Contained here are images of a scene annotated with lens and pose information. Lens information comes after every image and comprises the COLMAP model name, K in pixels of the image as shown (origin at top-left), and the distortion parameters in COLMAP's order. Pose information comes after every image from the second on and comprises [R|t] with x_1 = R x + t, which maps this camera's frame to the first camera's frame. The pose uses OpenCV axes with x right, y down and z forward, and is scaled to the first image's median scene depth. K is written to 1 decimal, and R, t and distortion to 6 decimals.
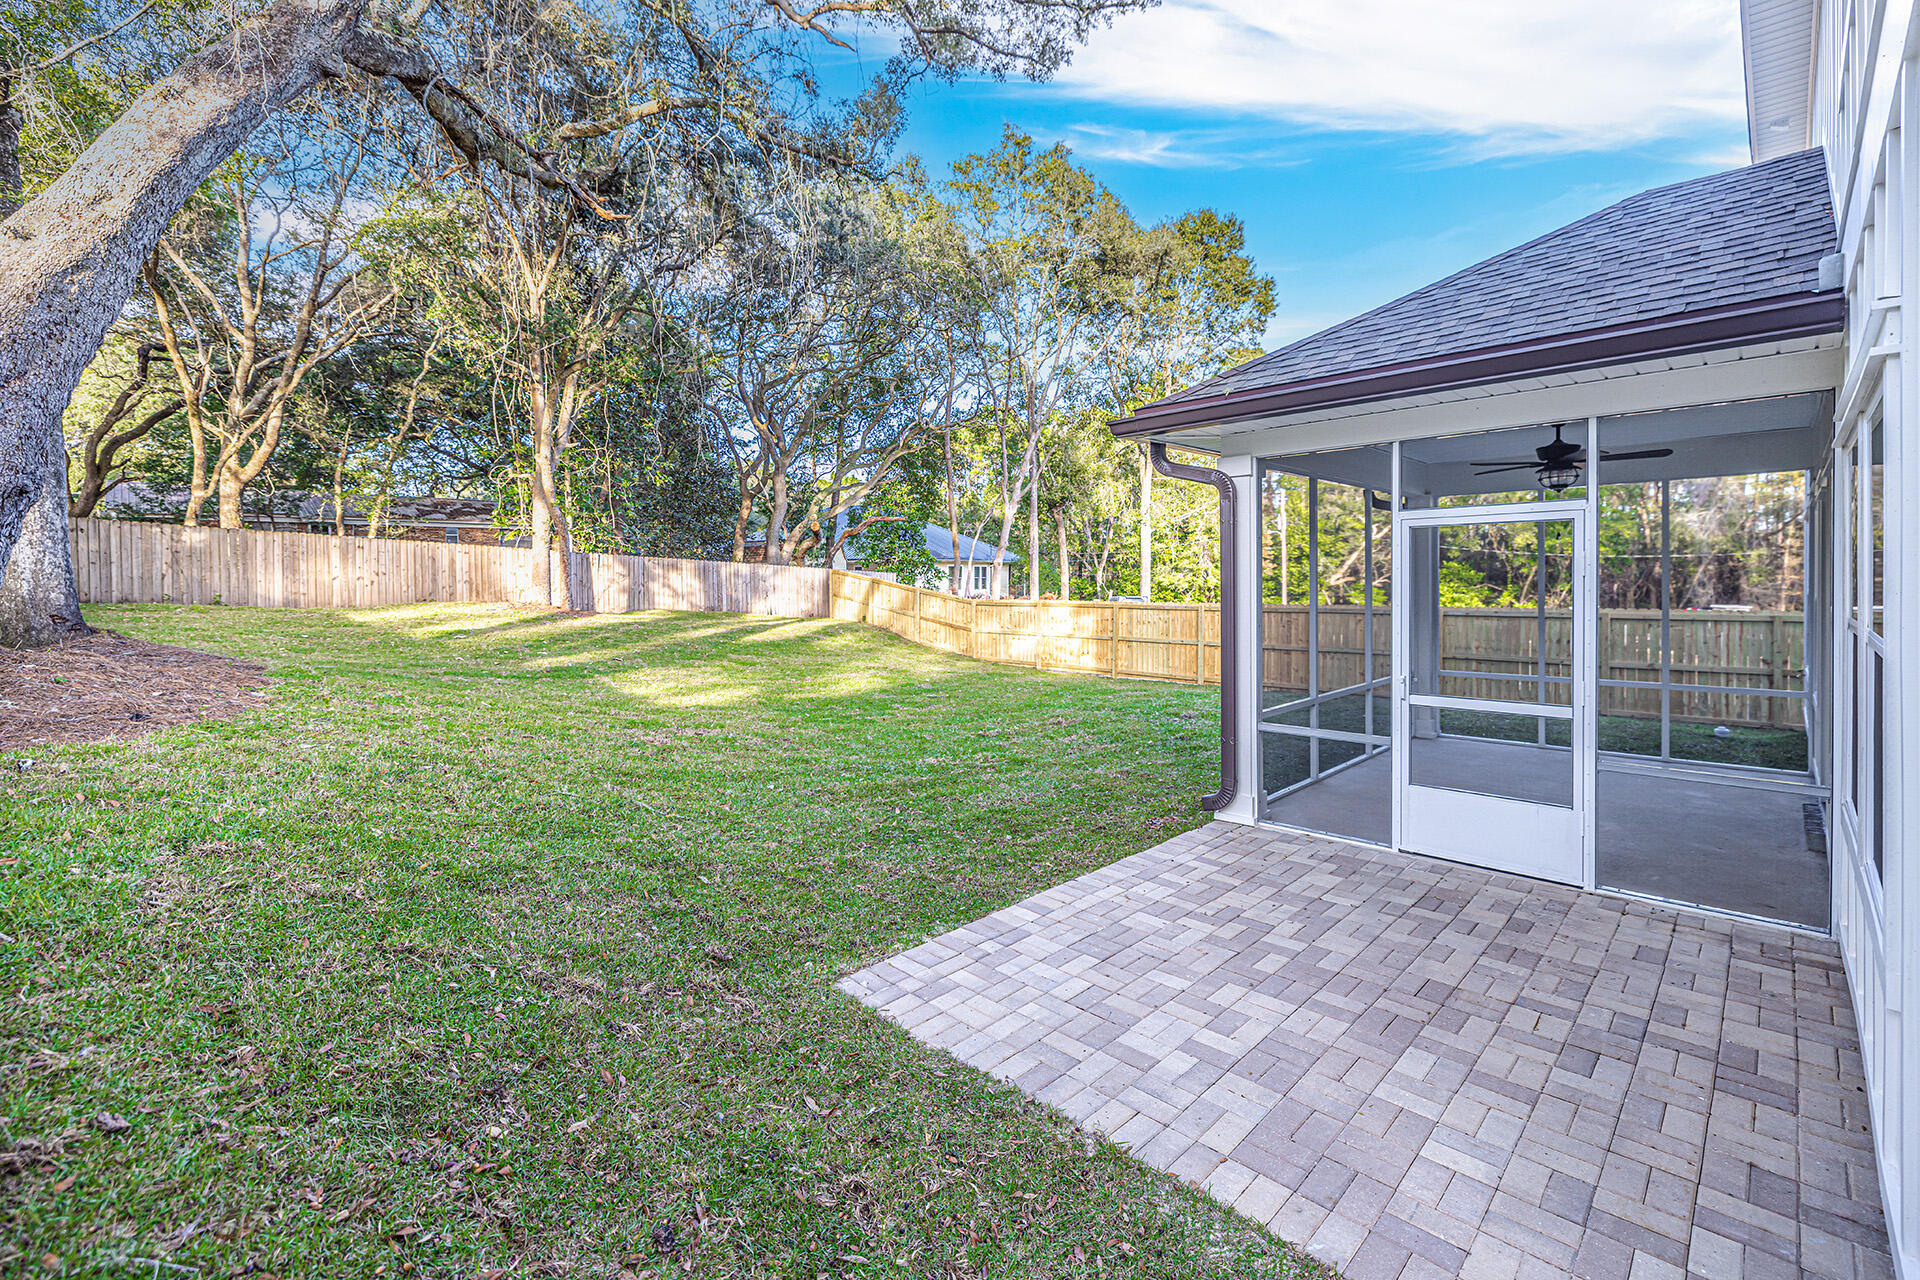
lens RADIAL K [[833.5, 0, 963.7], [0, 833.5, 582.2], [0, 0, 1]] dist [-0.003312, -0.000093]
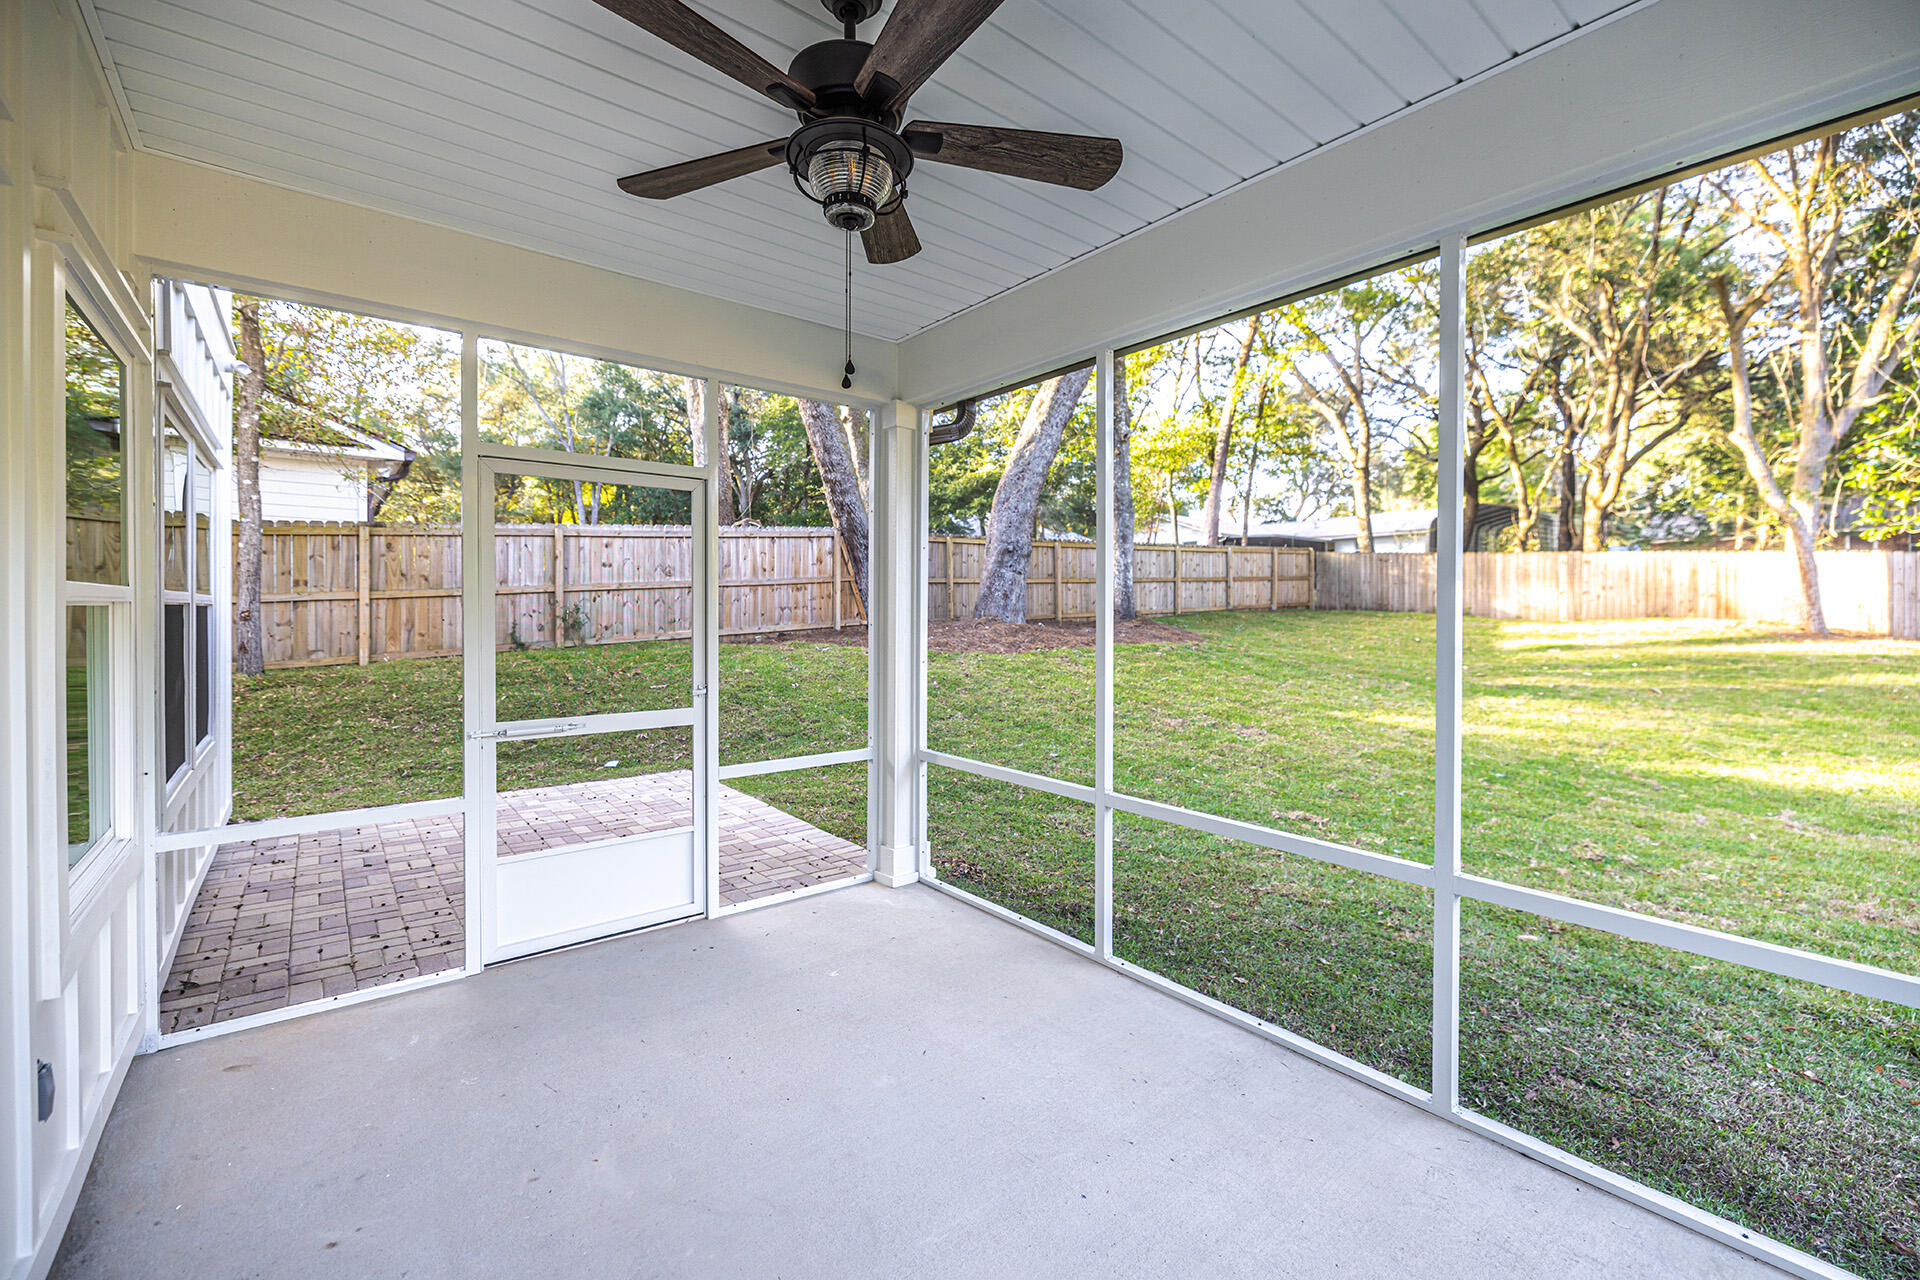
lens RADIAL K [[808.7, 0, 967.4], [0, 808.7, 619.0], [0, 0, 1]] dist [-0.000803, -0.000229]
pose [[-0.115410, 0.020138, -0.993114, 0.250681], [-0.001805, 0.999789, 0.020483, 0.006366], [0.993316, 0.004156, -0.115349, 0.269687]]
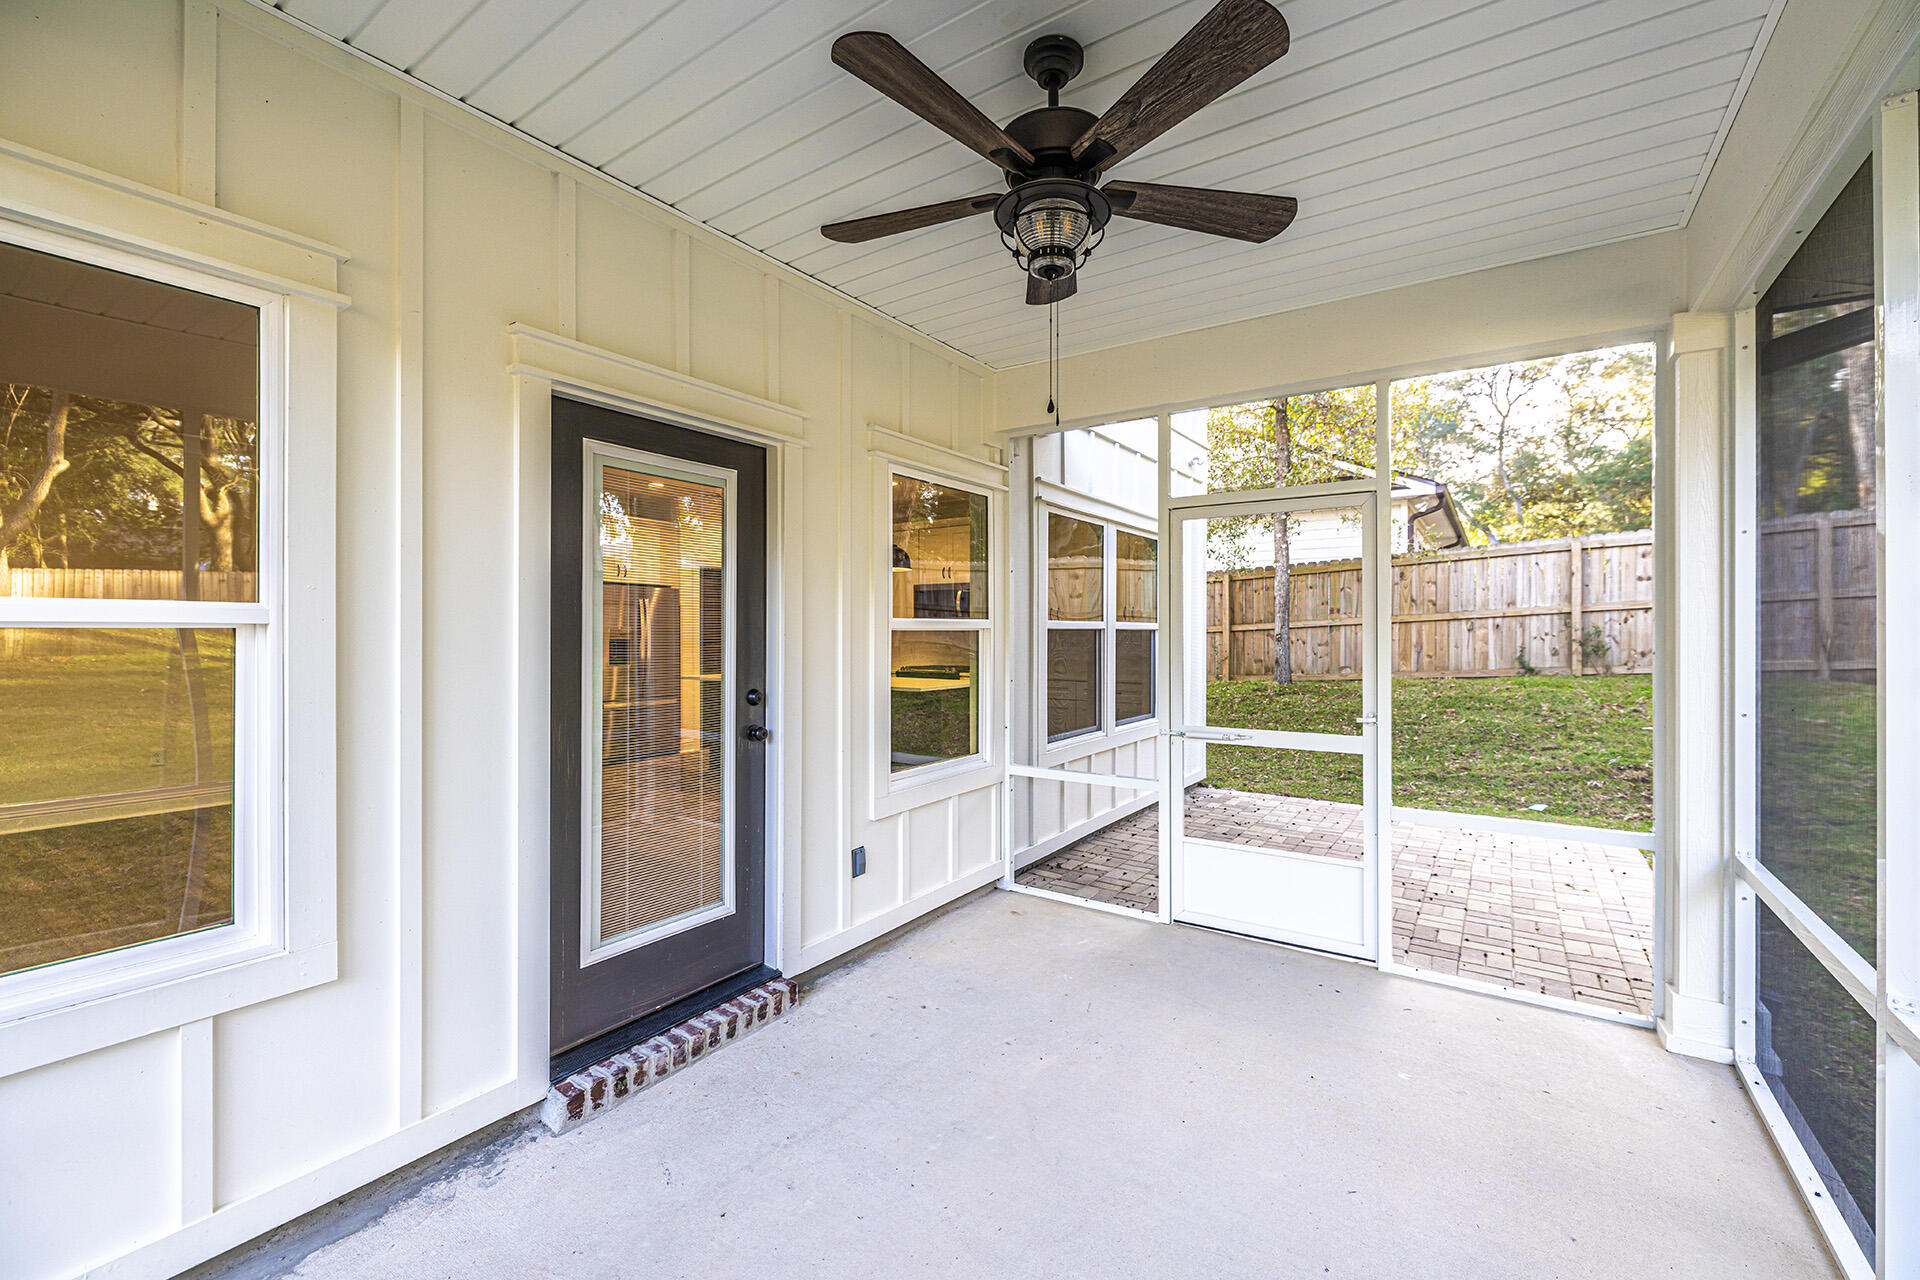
lens RADIAL K [[796.7, 0, 960.0], [0, 796.7, 640.0], [0, 0, 1]] dist [-0.000137, 0.000061]
pose [[-0.984462, 0.012186, -0.175176, 0.200874], [0.010372, 0.999883, 0.011267, 0.006972], [0.175293, 0.009275, -0.984473, 0.325415]]
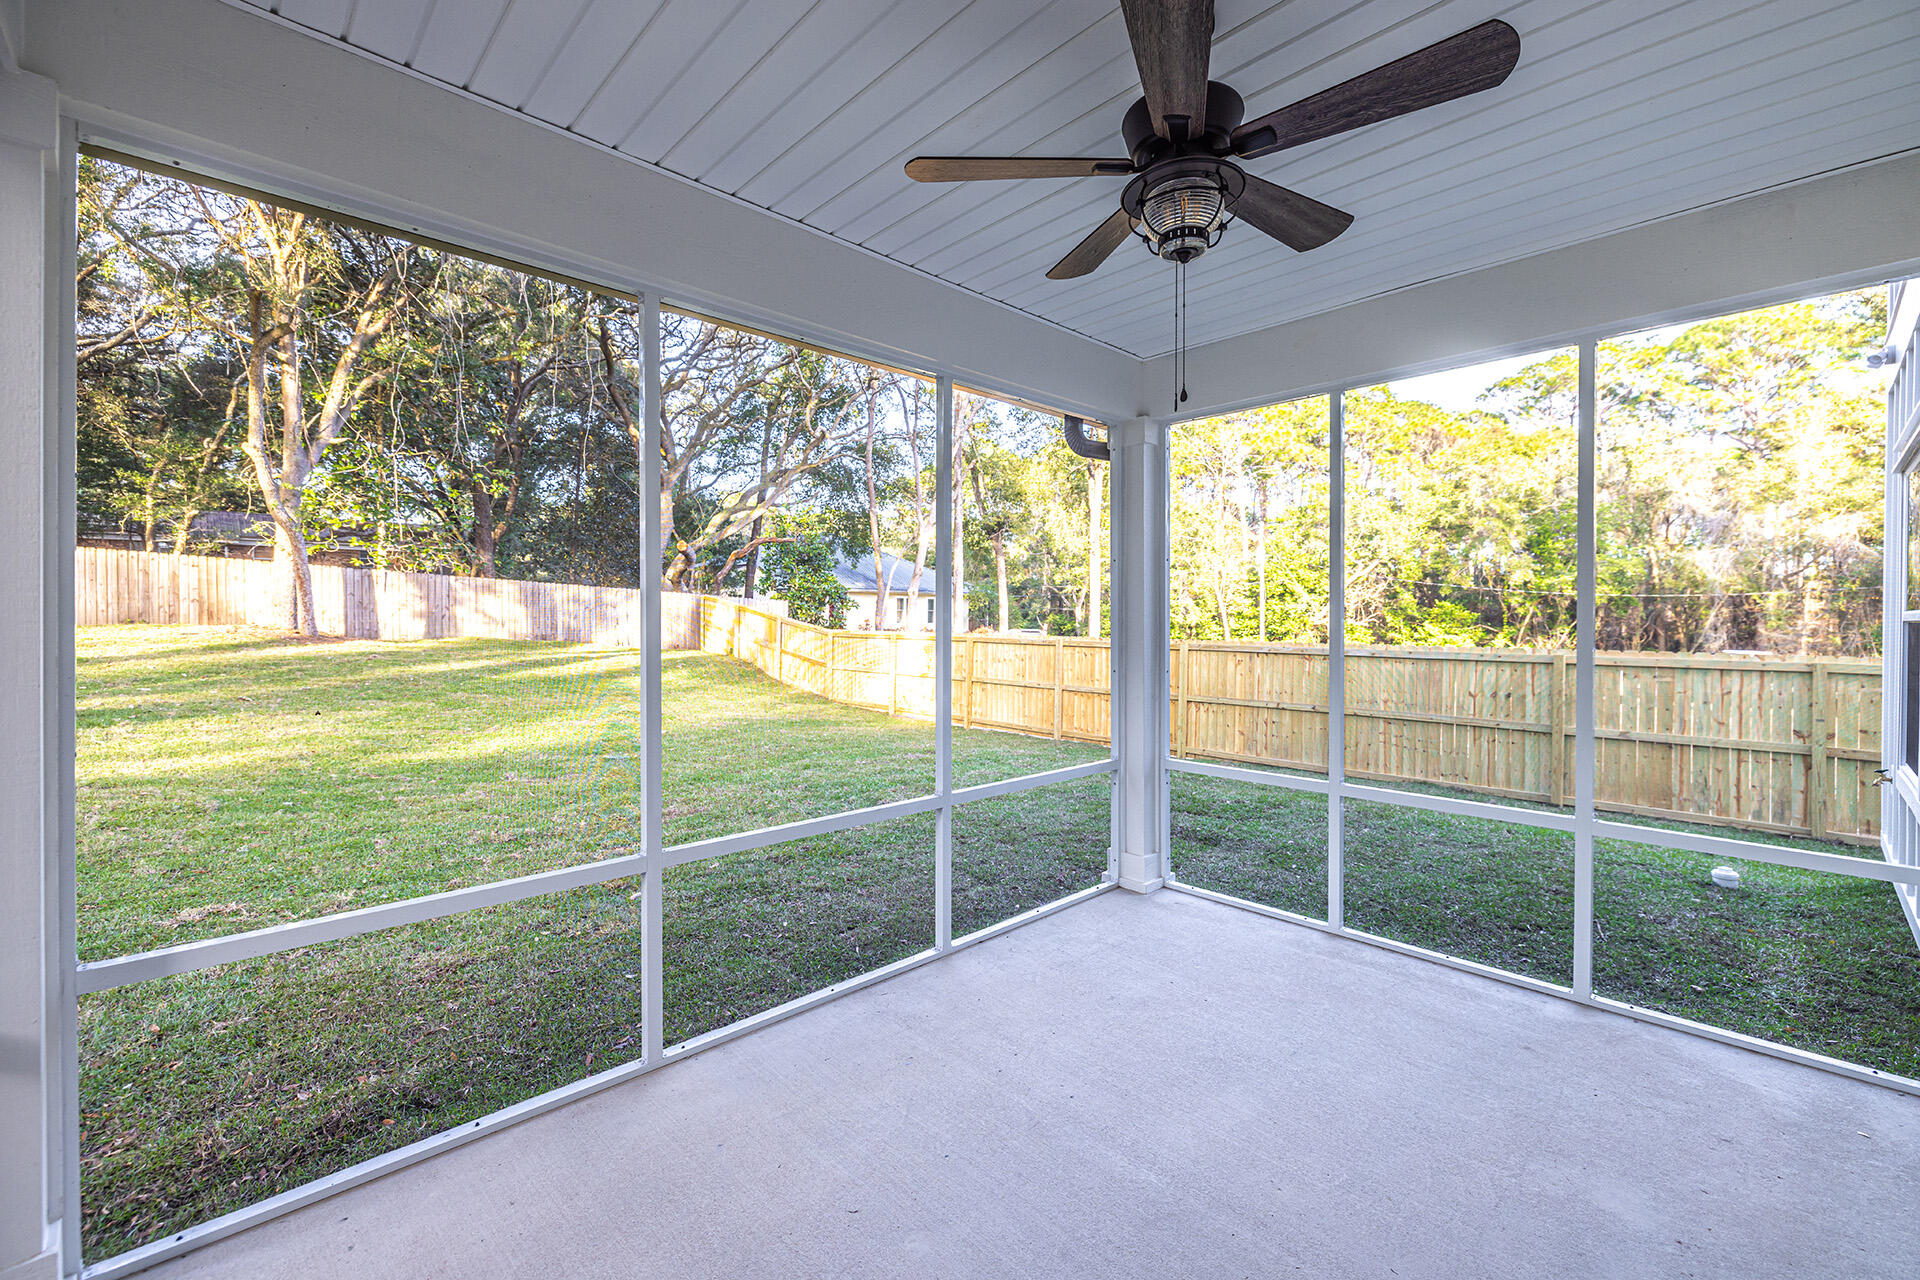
lens RADIAL K [[808.7, 0, 967.4], [0, 808.7, 619.0], [0, 0, 1]] dist [-0.000803, -0.000229]
pose [[0.999680, 0.012595, -0.021940, 0.154490], [-0.012604, 0.999921, -0.000260, 0.006747], [0.021935, 0.000537, 0.999759, 0.167016]]
